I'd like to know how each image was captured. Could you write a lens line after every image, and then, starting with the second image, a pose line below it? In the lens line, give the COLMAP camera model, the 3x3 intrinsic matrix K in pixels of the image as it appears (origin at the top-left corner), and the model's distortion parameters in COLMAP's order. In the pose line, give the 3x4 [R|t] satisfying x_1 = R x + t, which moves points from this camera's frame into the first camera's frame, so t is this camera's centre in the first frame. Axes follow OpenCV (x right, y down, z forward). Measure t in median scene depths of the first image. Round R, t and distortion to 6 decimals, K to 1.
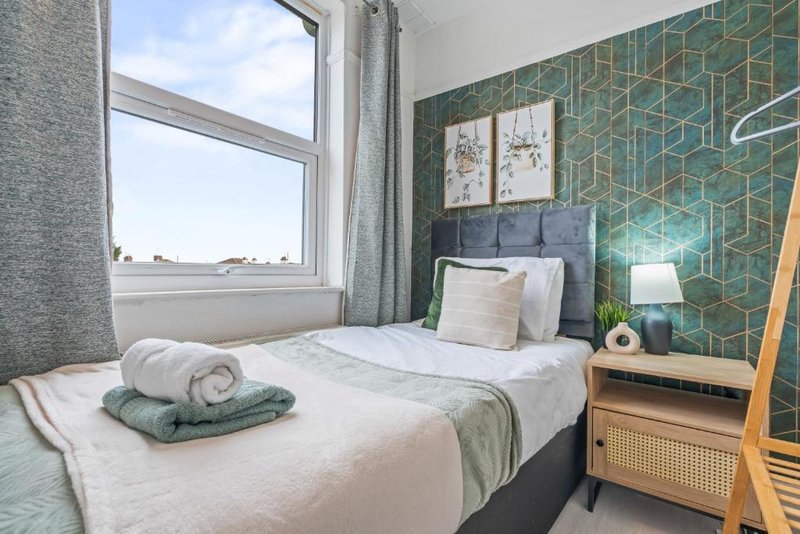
lens RADIAL K [[363.6, 0, 400.8], [0, 363.6, 269.1], [0, 0, 1]] dist [-0.002128, -0.000340]
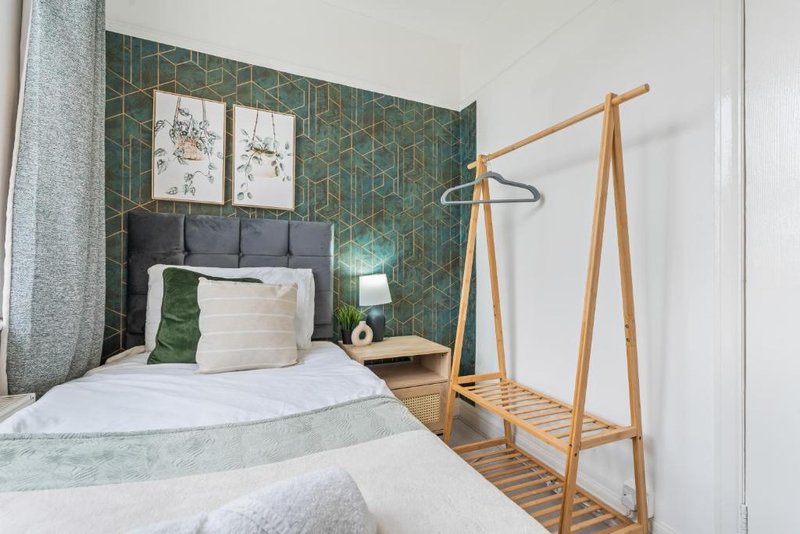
lens RADIAL K [[363.6, 0, 400.8], [0, 363.6, 269.1], [0, 0, 1]] dist [-0.002128, -0.000340]
pose [[0.463416, -0.005814, 0.886122, -0.358725], [-0.006704, 0.999927, 0.010066, -0.038794], [-0.886116, -0.010605, 0.463343, 0.237584]]
